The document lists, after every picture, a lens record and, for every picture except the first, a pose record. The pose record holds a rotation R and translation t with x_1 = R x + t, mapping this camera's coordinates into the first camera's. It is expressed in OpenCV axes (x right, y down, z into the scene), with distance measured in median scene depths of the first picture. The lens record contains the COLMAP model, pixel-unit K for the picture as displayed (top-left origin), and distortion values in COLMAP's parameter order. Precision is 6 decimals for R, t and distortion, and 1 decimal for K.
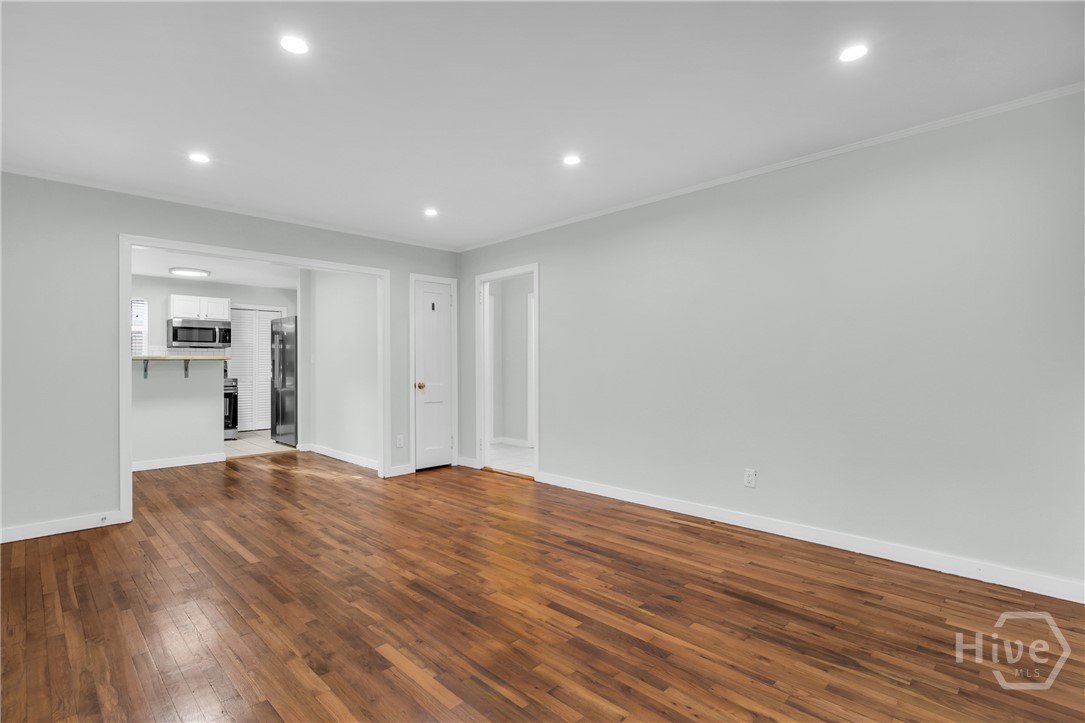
lens RADIAL K [[522.4, 0, 543.3], [0, 522.4, 358.7], [0, 0, 1]] dist [-0.009709, 0.005799]
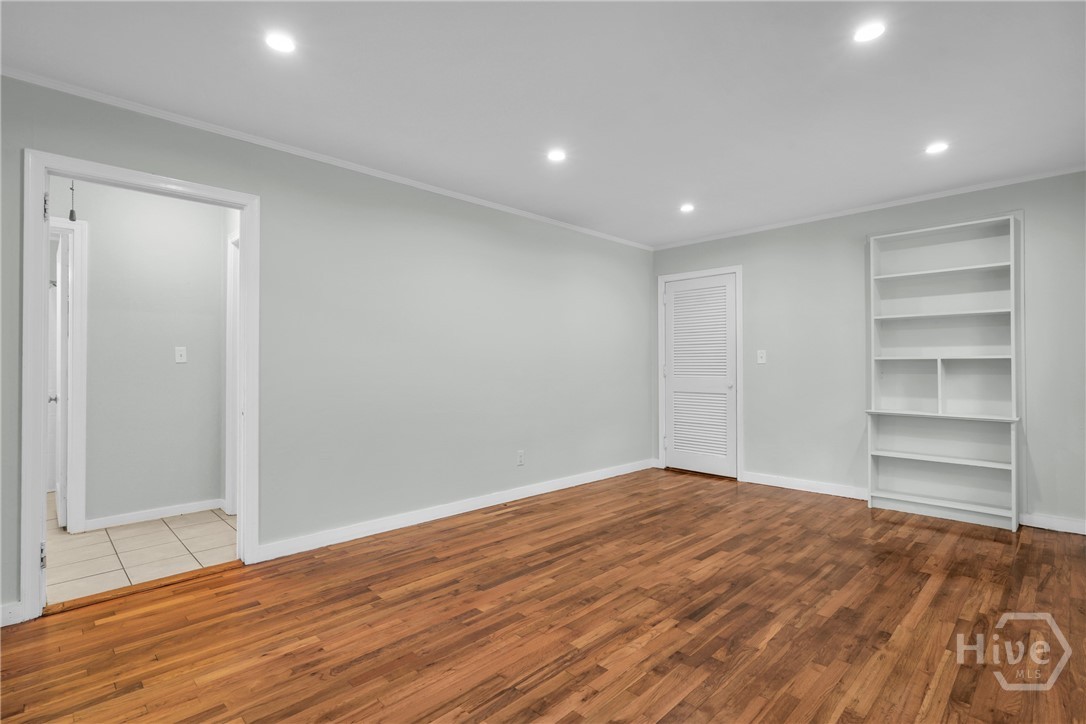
lens RADIAL K [[522.9, 0, 542.8], [0, 522.9, 362.8], [0, 0, 1]] dist [-0.009709, 0.005799]
pose [[0.006159, 0.012454, 0.999903, -0.910002], [-0.007879, 0.999892, -0.012405, 0.018994], [-0.999950, -0.007801, 0.006256, 1.011437]]
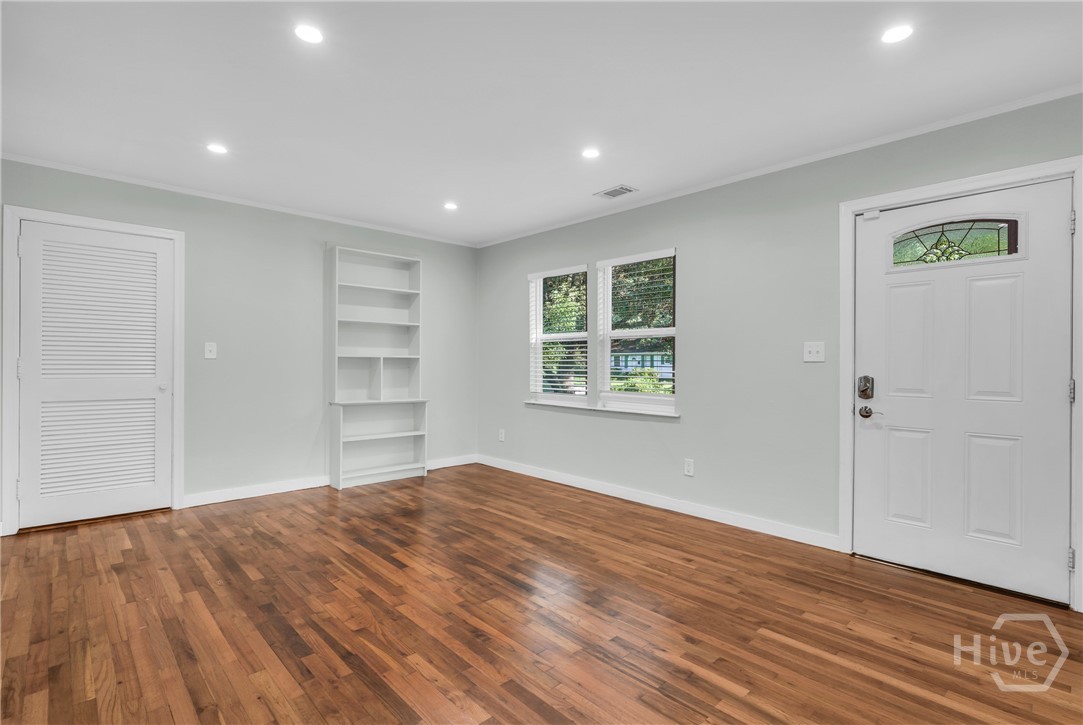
lens RADIAL K [[521.5, 0, 543.8], [0, 521.5, 363.5], [0, 0, 1]] dist [-0.009709, 0.005799]
pose [[-0.999466, -0.001149, 0.032648, -0.247984], [-0.001477, 0.999949, -0.010023, 0.020841], [-0.032635, -0.010066, -0.999417, 1.599048]]
